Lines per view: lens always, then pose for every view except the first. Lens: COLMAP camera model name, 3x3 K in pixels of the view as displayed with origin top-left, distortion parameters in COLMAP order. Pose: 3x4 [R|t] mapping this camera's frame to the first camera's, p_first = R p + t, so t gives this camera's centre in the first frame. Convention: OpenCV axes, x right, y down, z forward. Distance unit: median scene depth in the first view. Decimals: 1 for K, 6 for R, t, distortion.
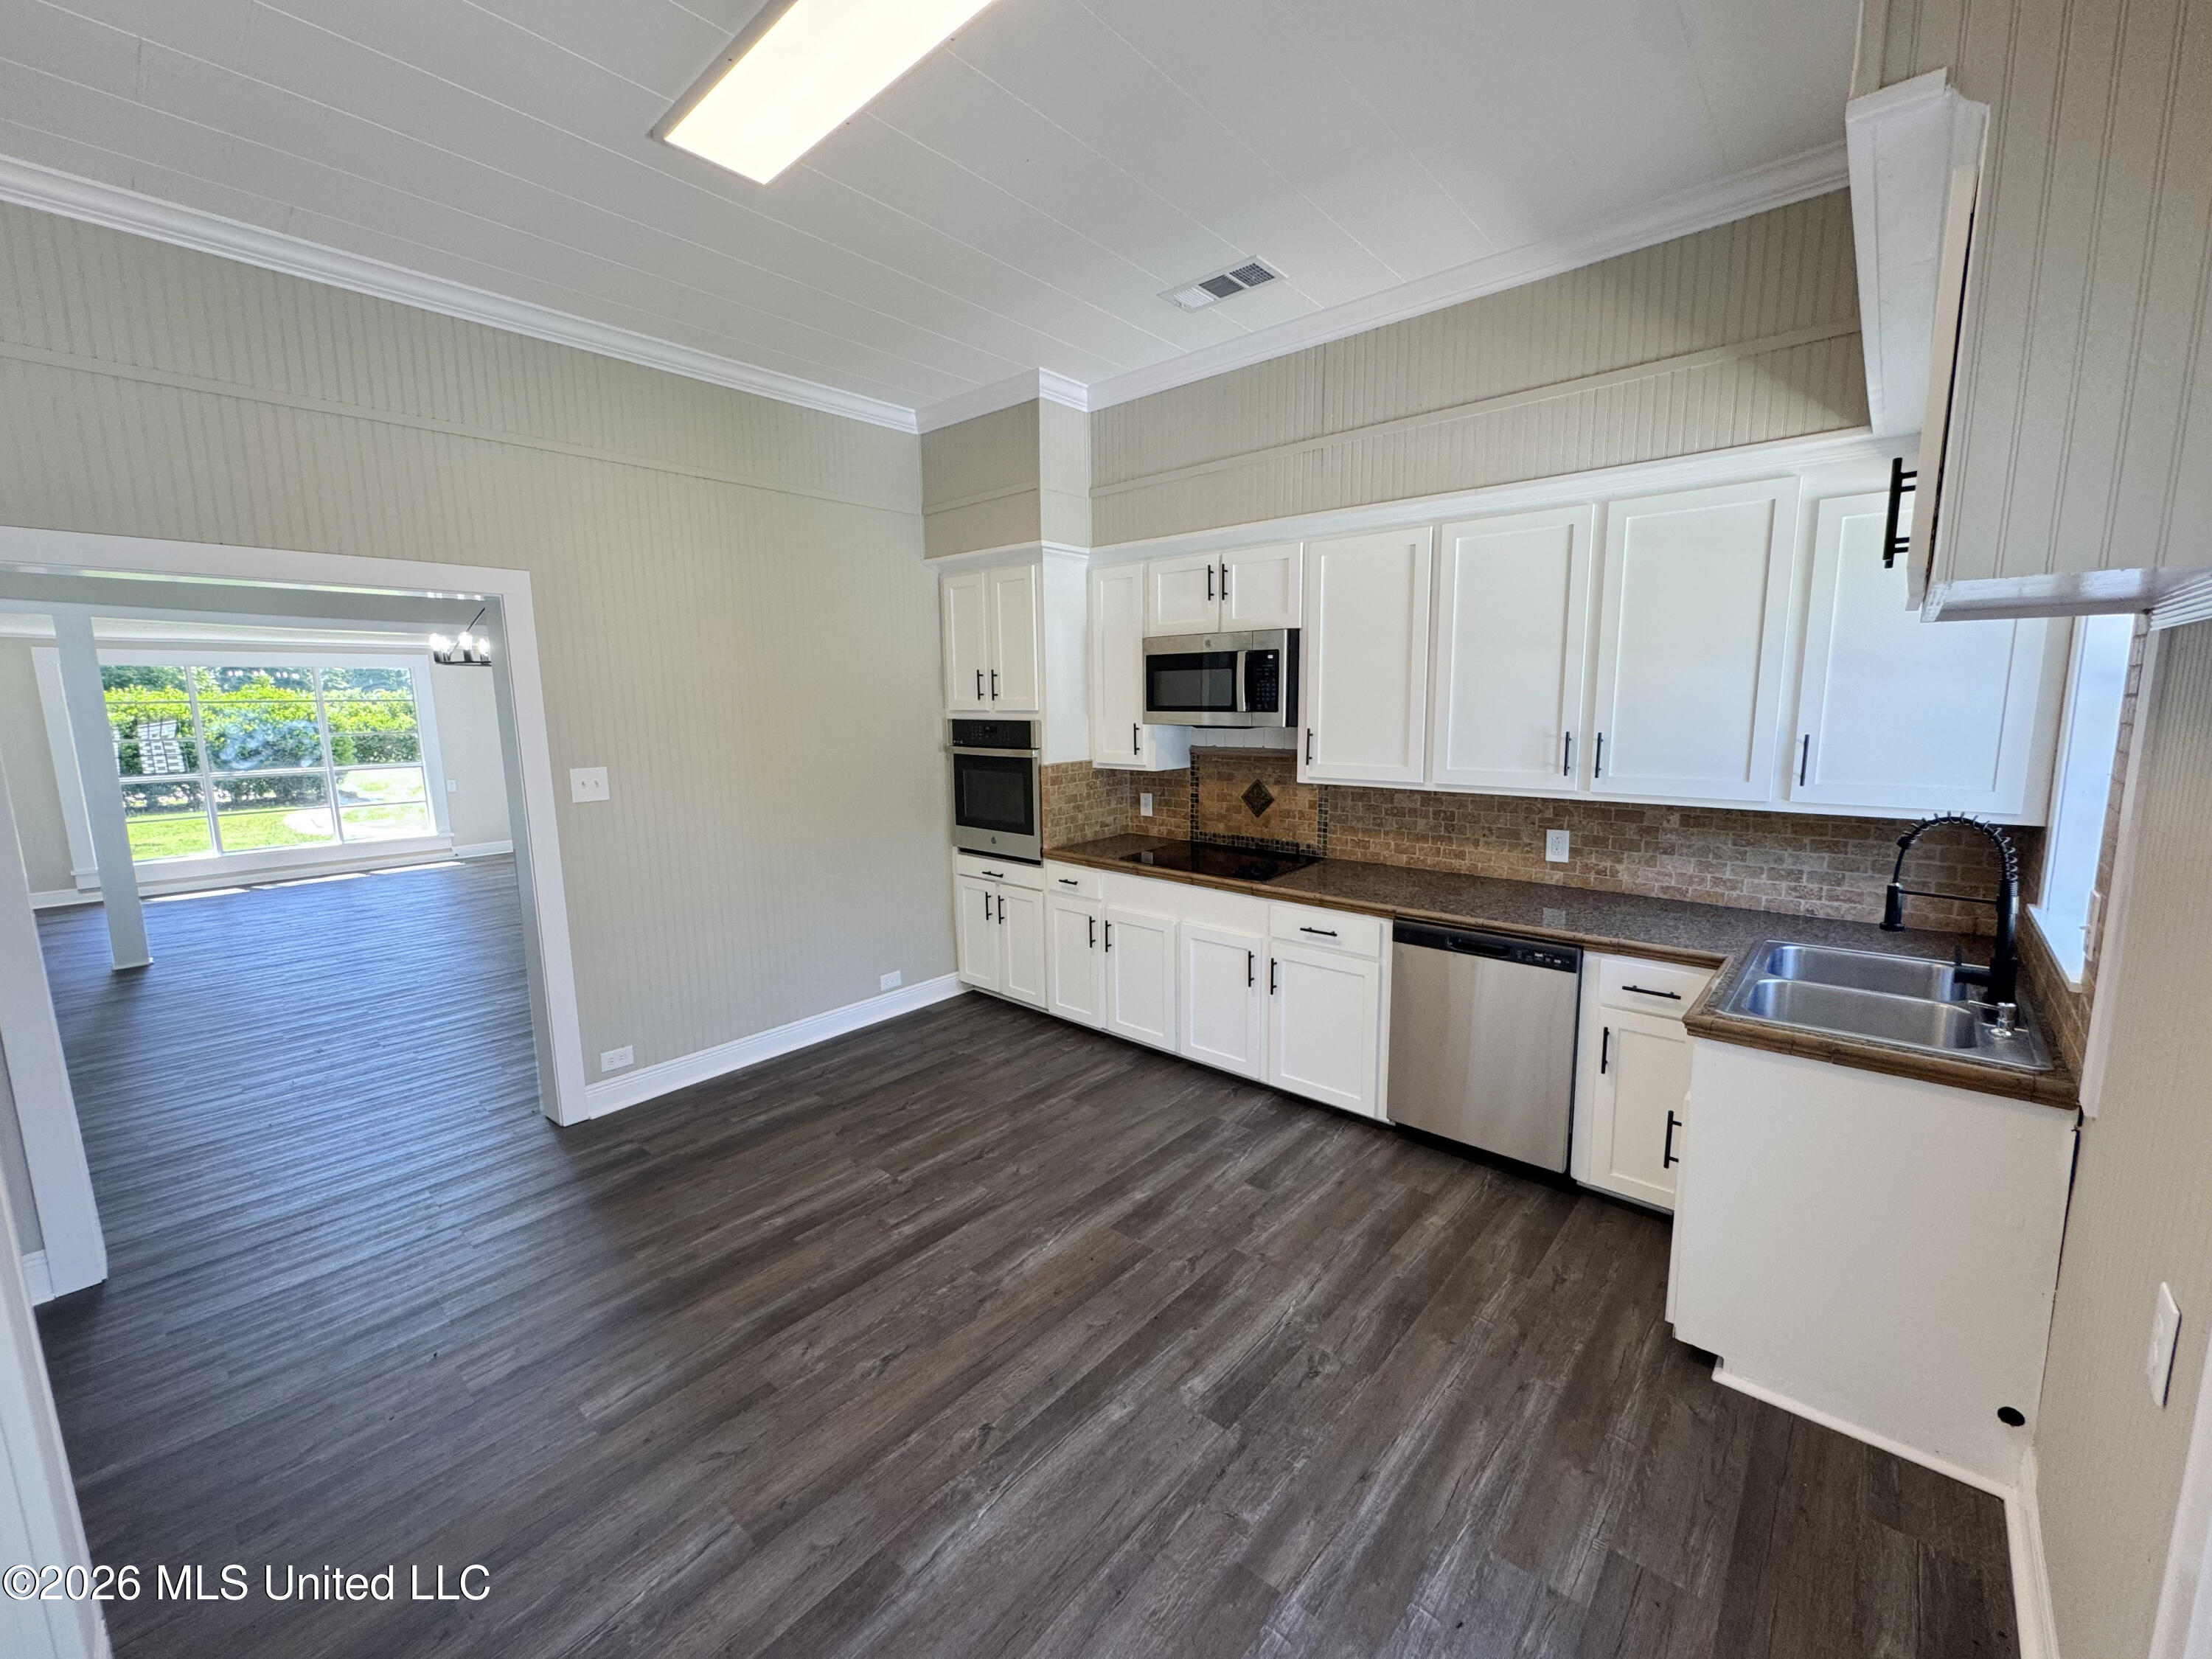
lens RADIAL K [[884.3, 0, 1099.9], [0, 884.3, 827.9], [0, 0, 1]] dist [-0.000754, -0.000018]
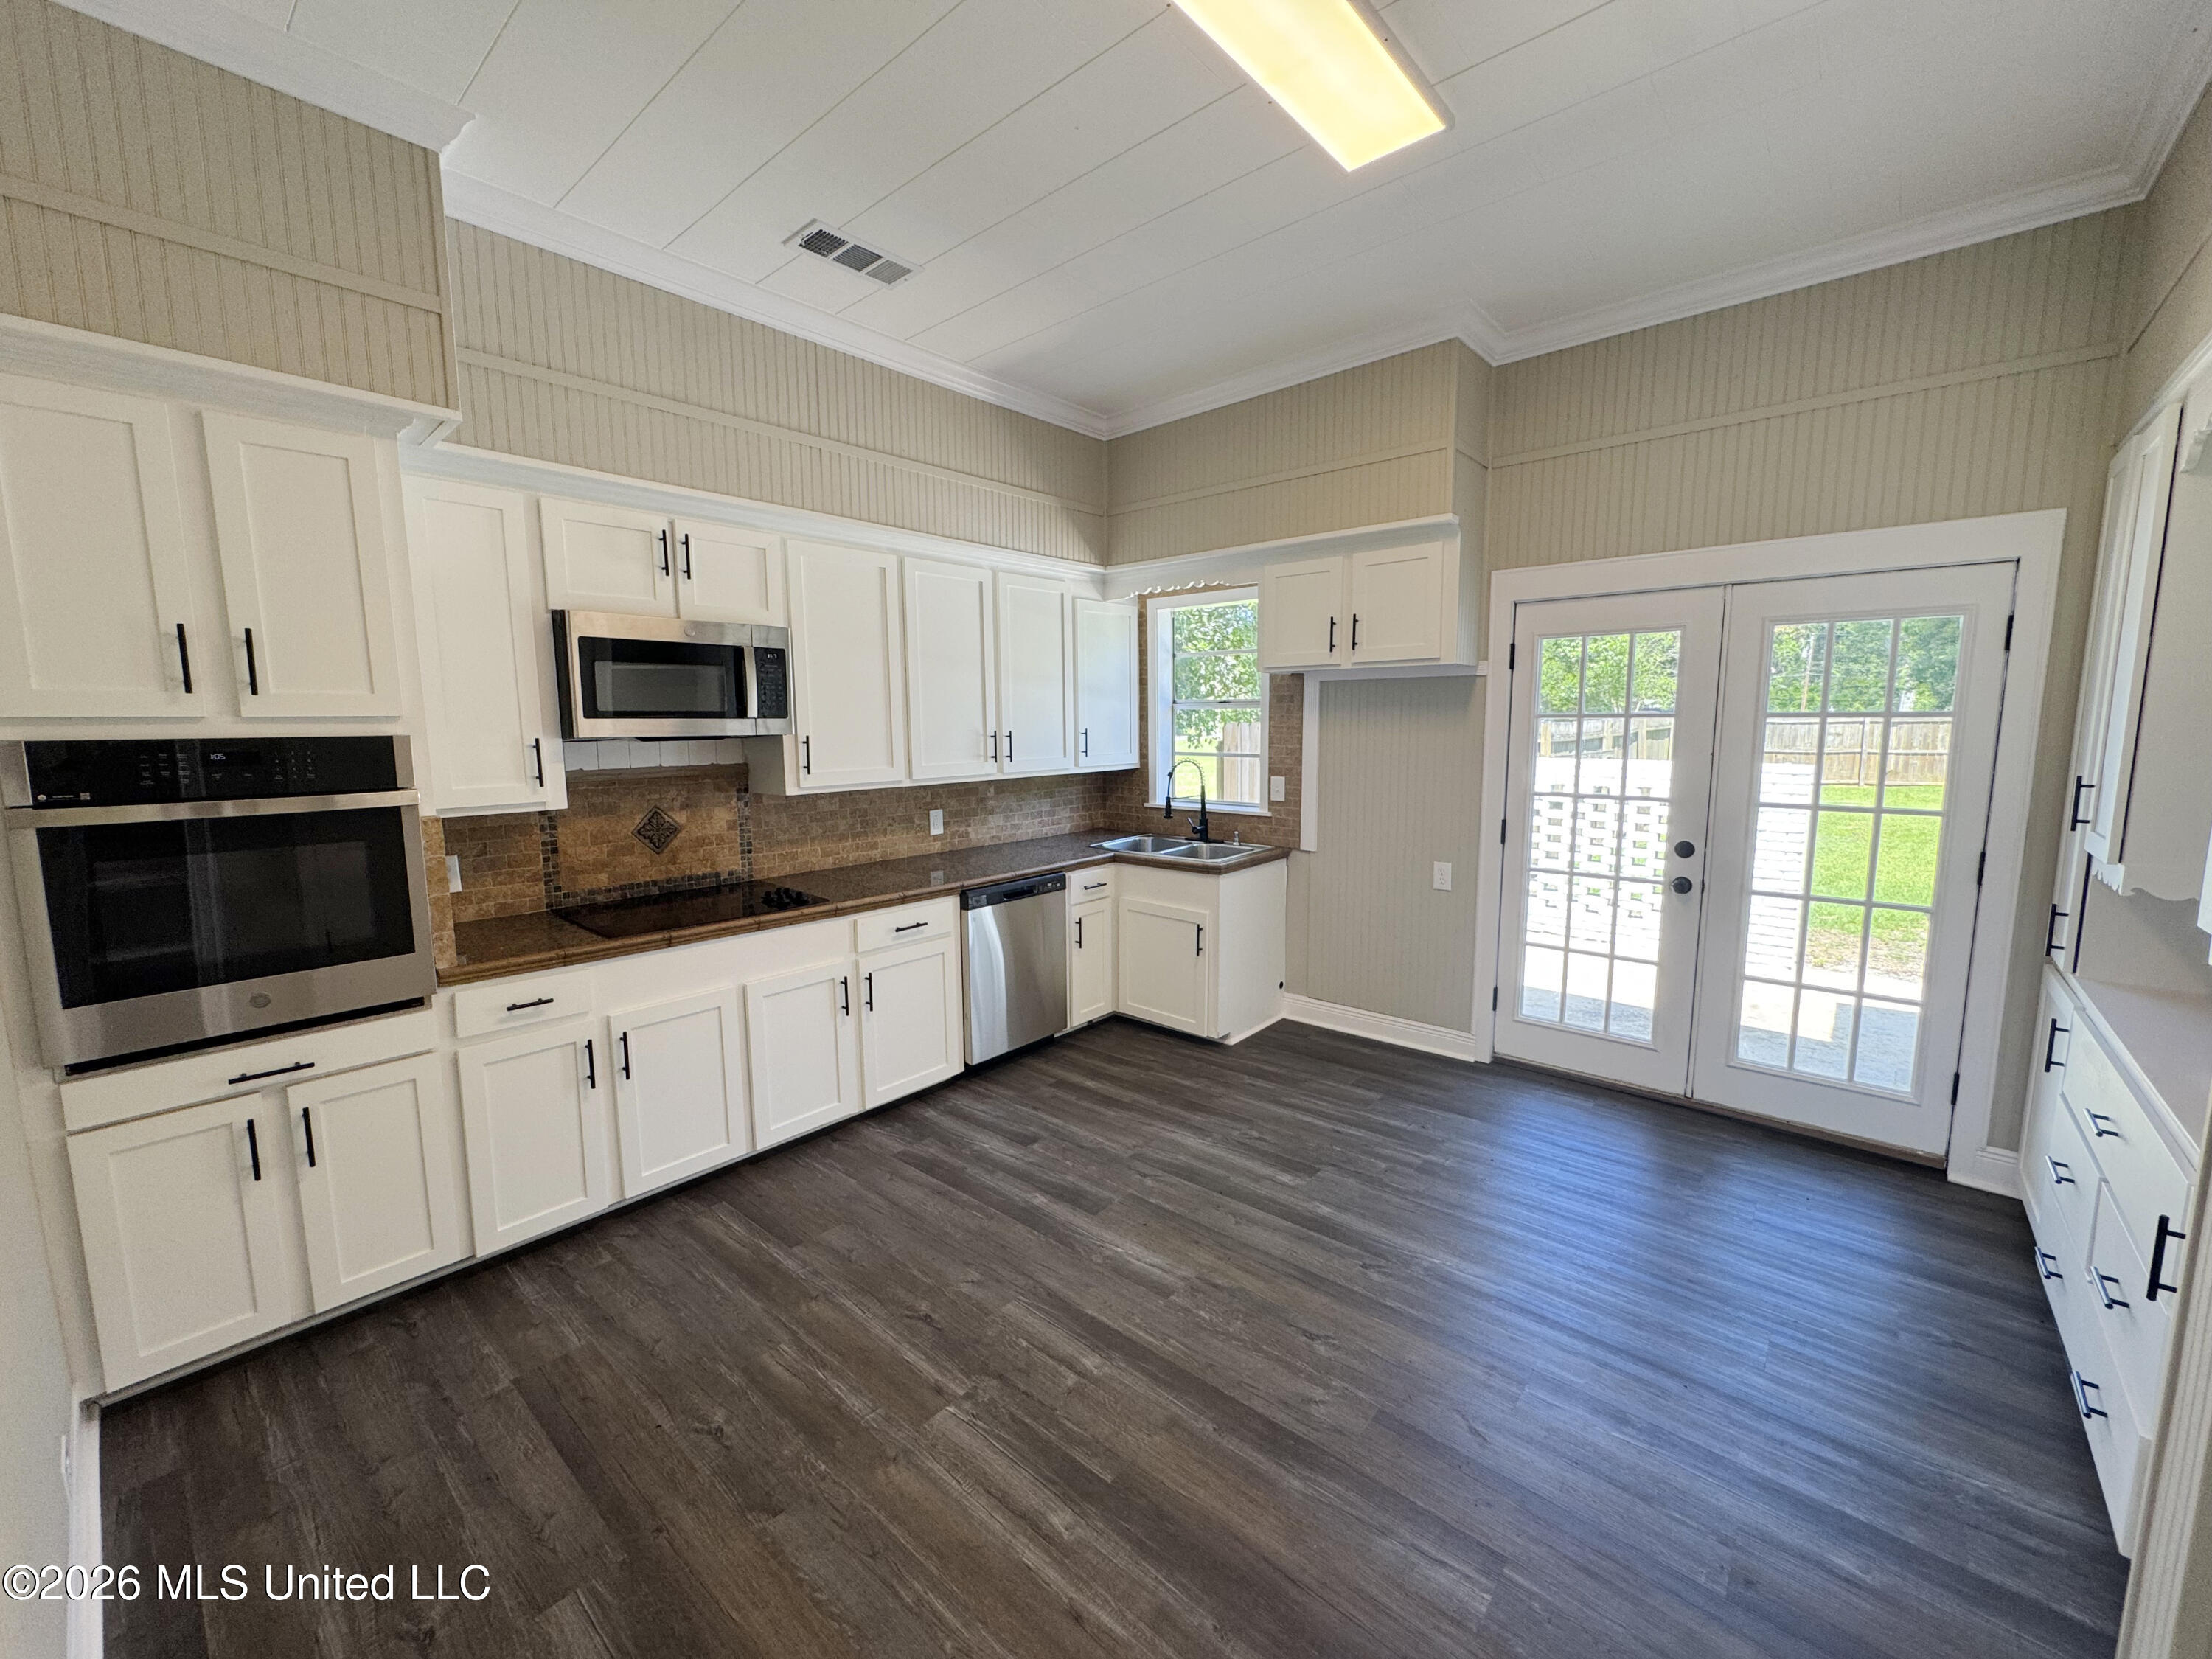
lens RADIAL K [[892.8, 0, 1097.8], [0, 892.8, 832.4], [0, 0, 1]] dist [-0.002099, -0.000146]
pose [[-0.007992, -0.114182, 0.993428, -0.741330], [0.155959, 0.981160, 0.114027, -0.072976], [-0.987731, 0.155846, 0.009966, 0.714872]]
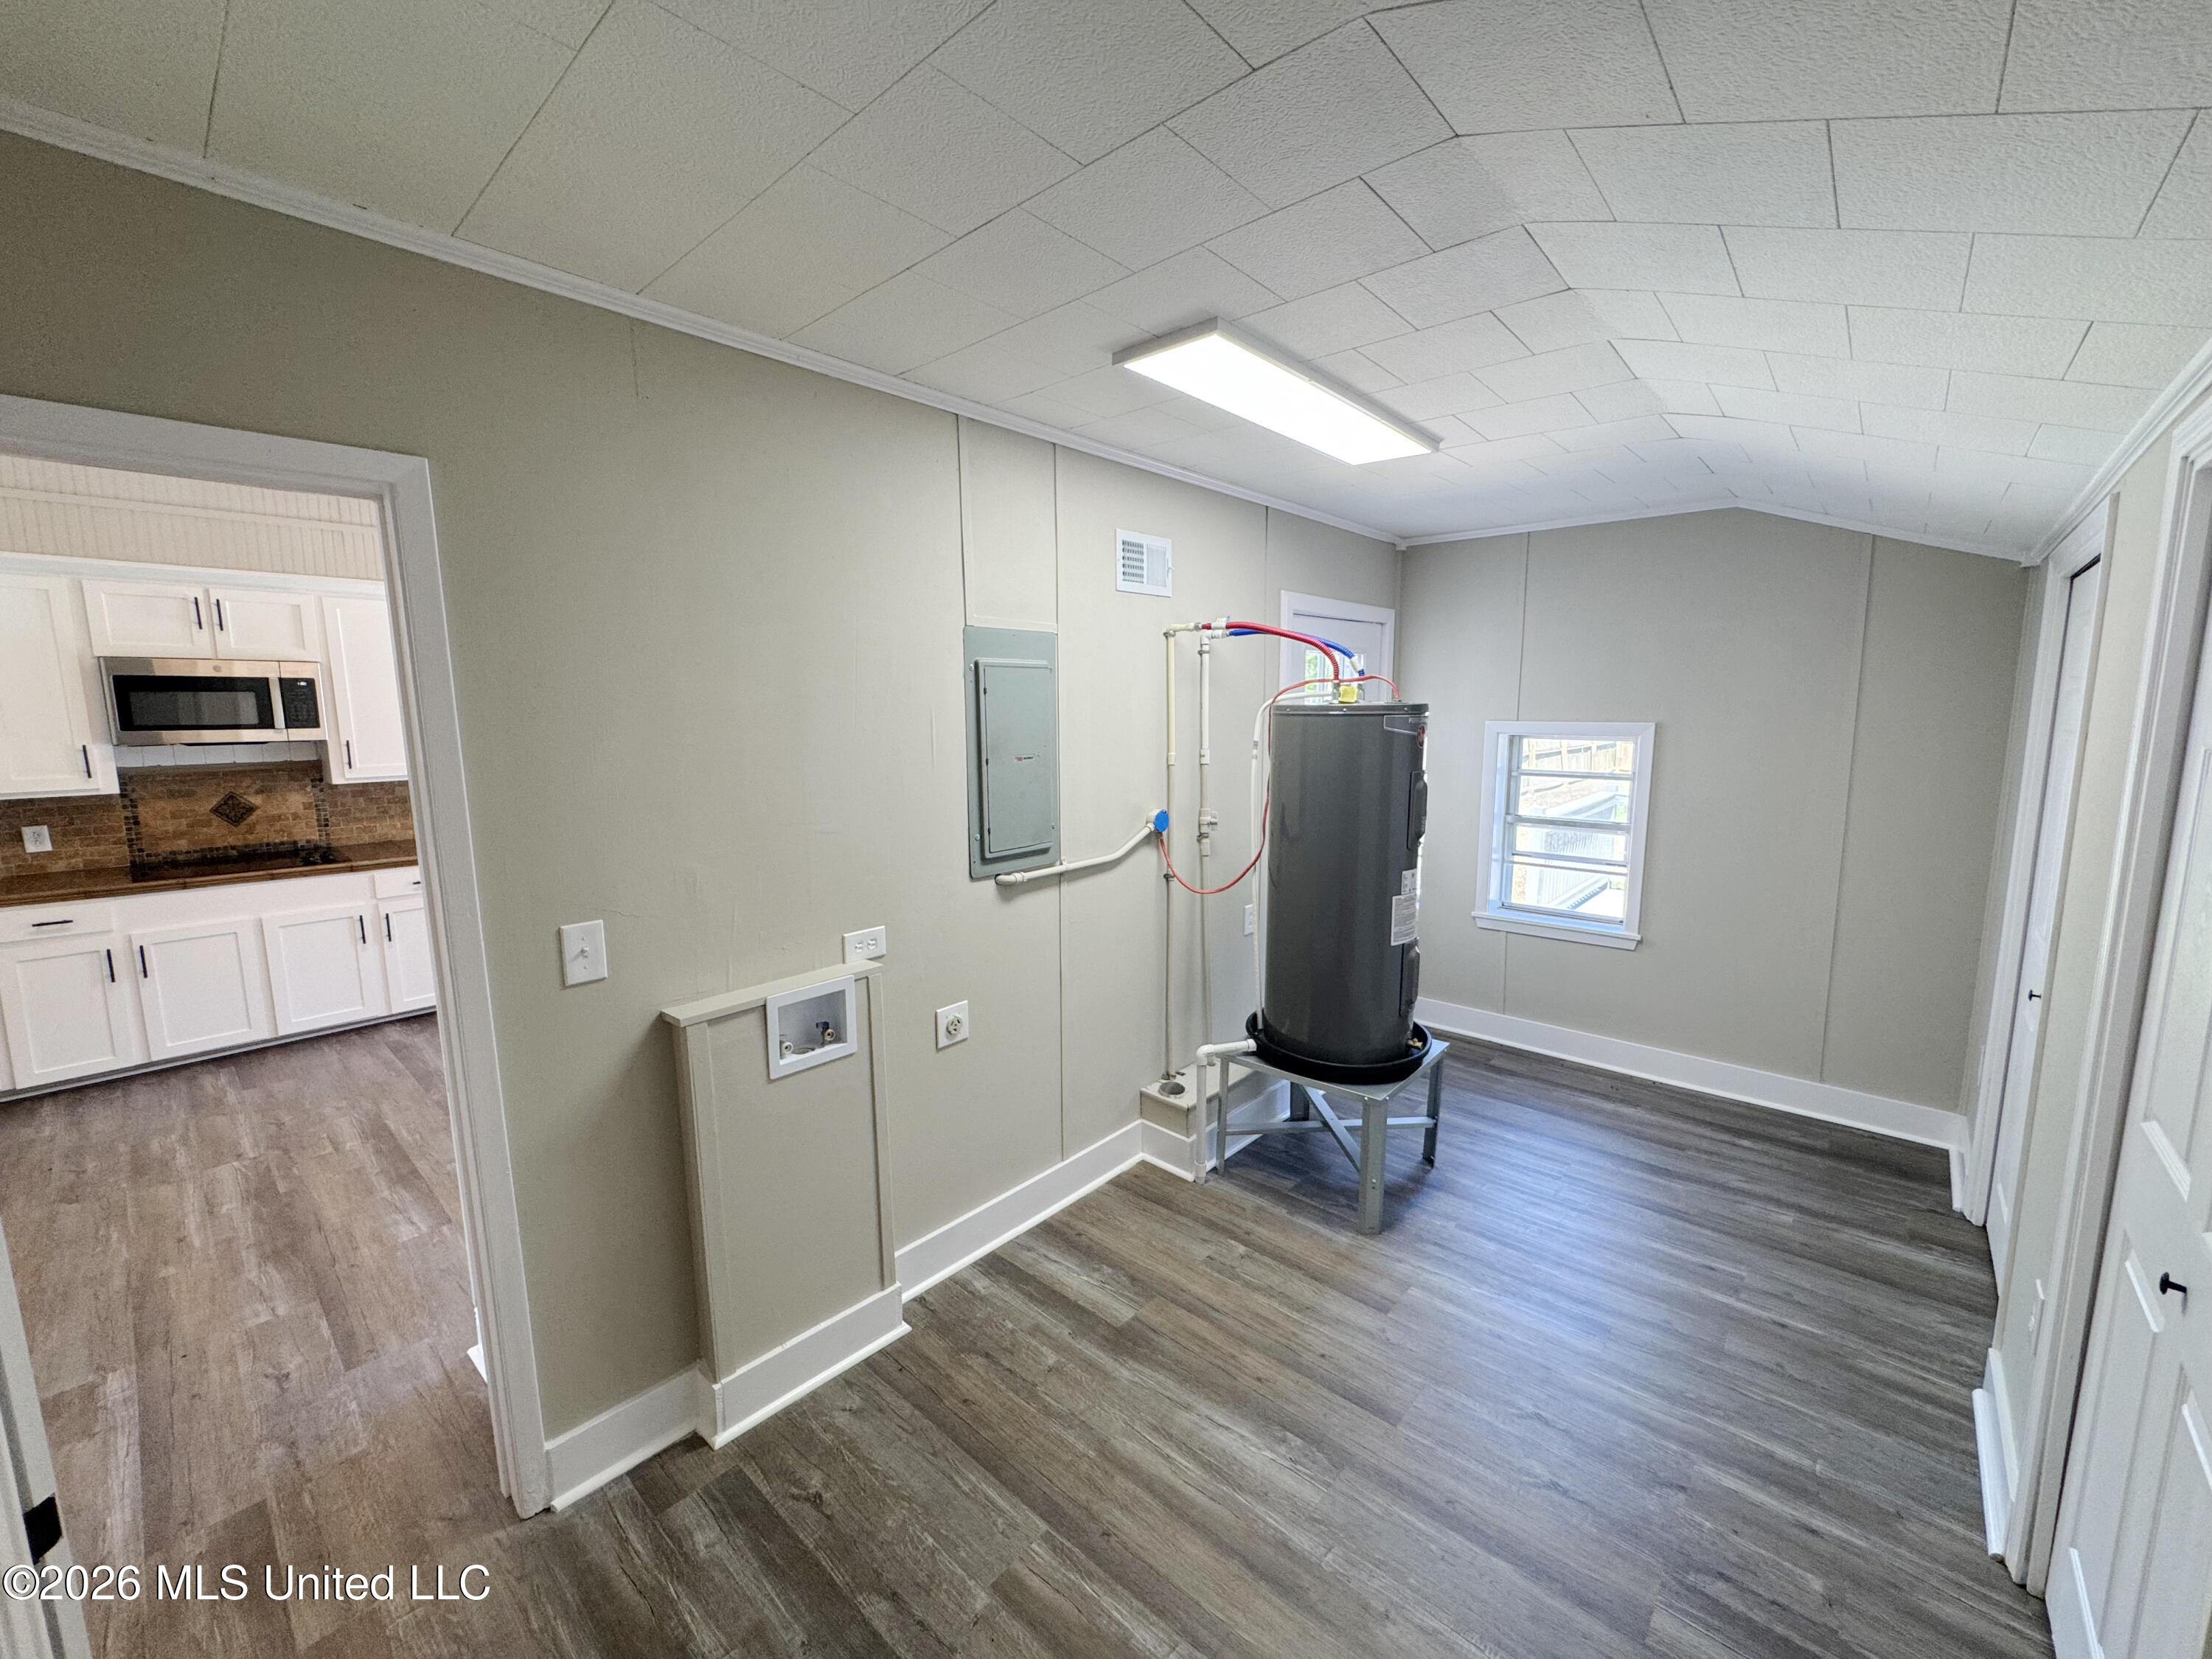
lens RADIAL K [[903.1, 0, 1106.0], [0, 903.1, 829.5], [0, 0, 1]] dist [-0.000649, 0.000064]
pose [[0.008470, -0.126311, 0.991955, -1.100270], [0.153959, 0.980327, 0.123516, 0.023167], [-0.988041, 0.151674, 0.027751, -0.112608]]
